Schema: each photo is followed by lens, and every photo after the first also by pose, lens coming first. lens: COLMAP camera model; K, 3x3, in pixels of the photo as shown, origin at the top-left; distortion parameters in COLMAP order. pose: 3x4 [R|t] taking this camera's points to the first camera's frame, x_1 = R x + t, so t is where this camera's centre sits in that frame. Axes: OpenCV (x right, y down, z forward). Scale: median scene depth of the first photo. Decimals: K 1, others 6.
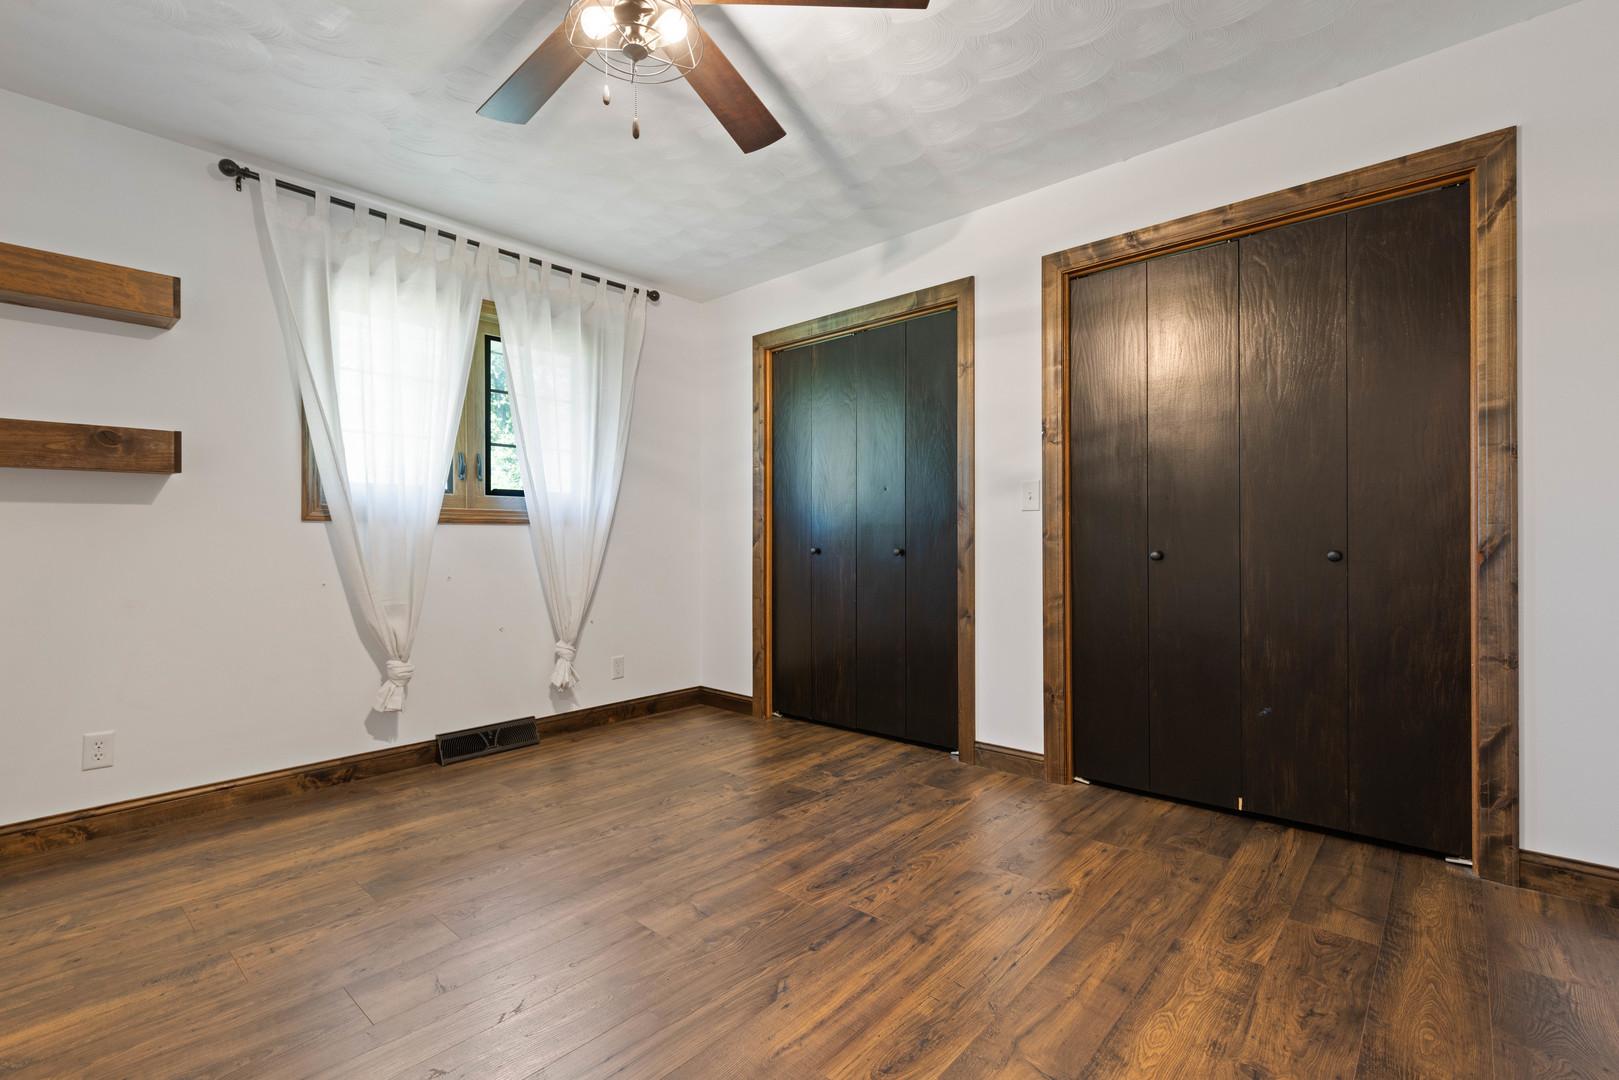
lens RADIAL K [[737.4, 0, 818.4], [0, 737.4, 550.5], [0, 0, 1]] dist [0.012127, 0.000018]
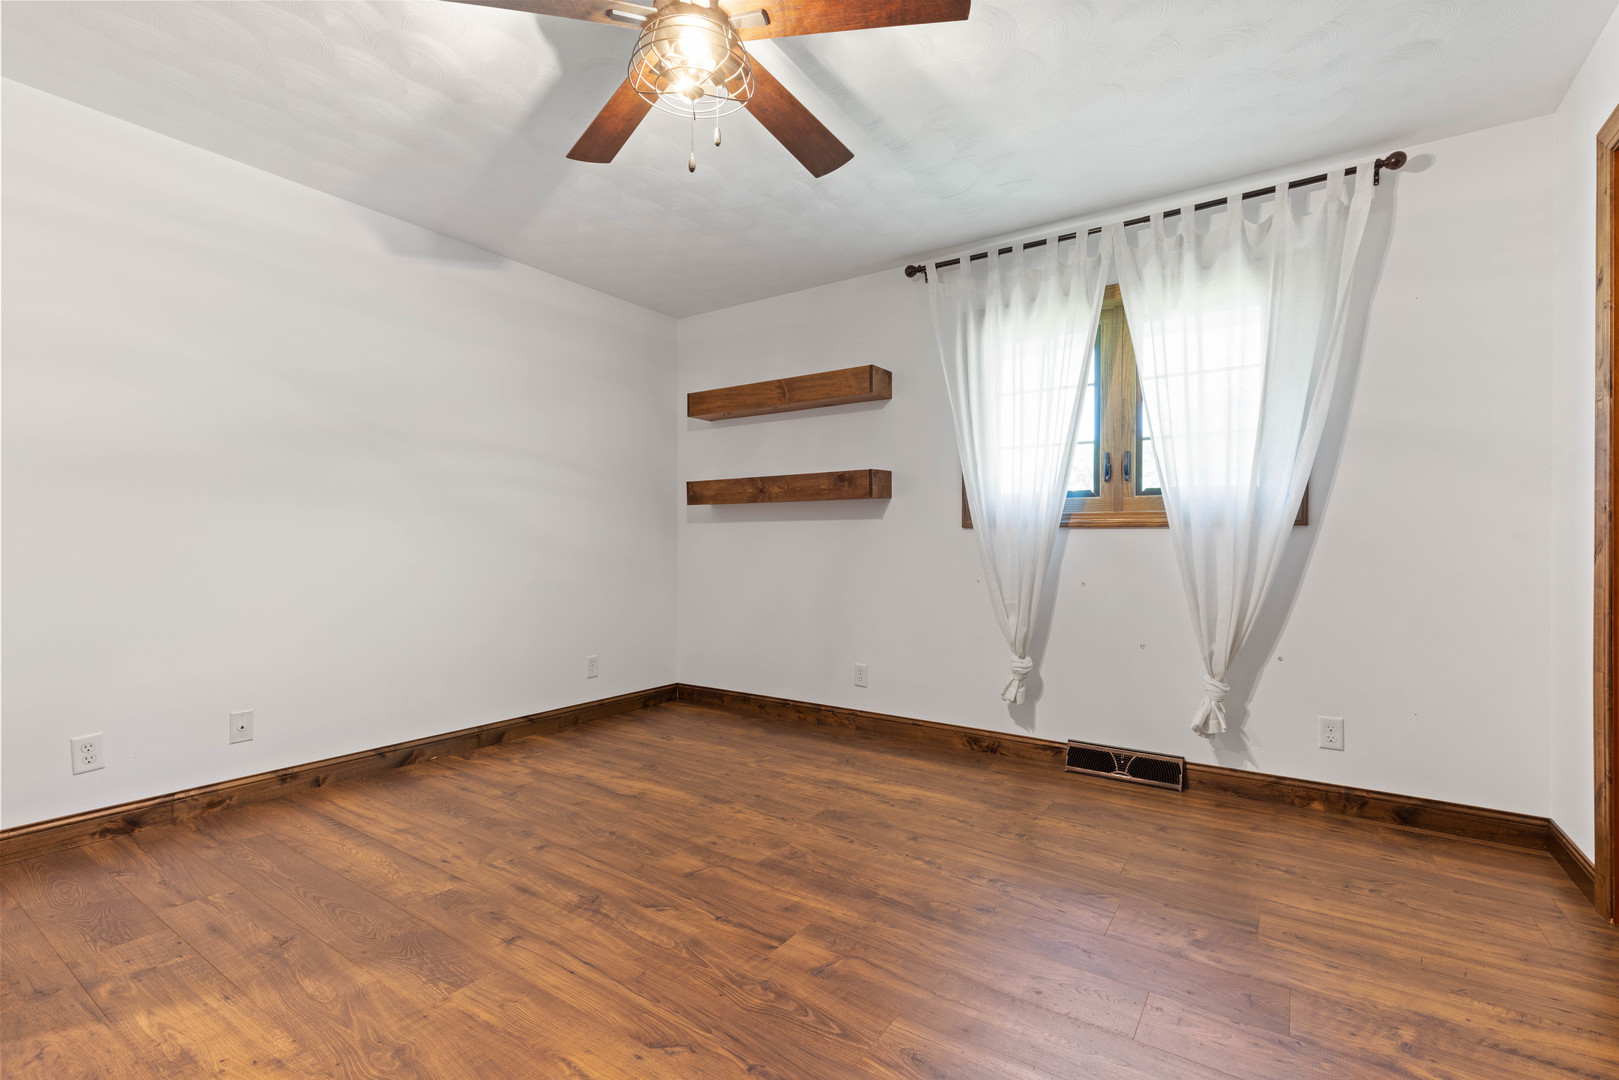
lens RADIAL K [[737.4, 0, 818.4], [0, 737.4, 550.5], [0, 0, 1]] dist [0.012127, 0.000018]
pose [[0.119772, 0.017053, -0.992655, 0.455399], [-0.021771, 0.999657, 0.014547, -0.014129], [0.992563, 0.019869, 0.120102, 0.568057]]
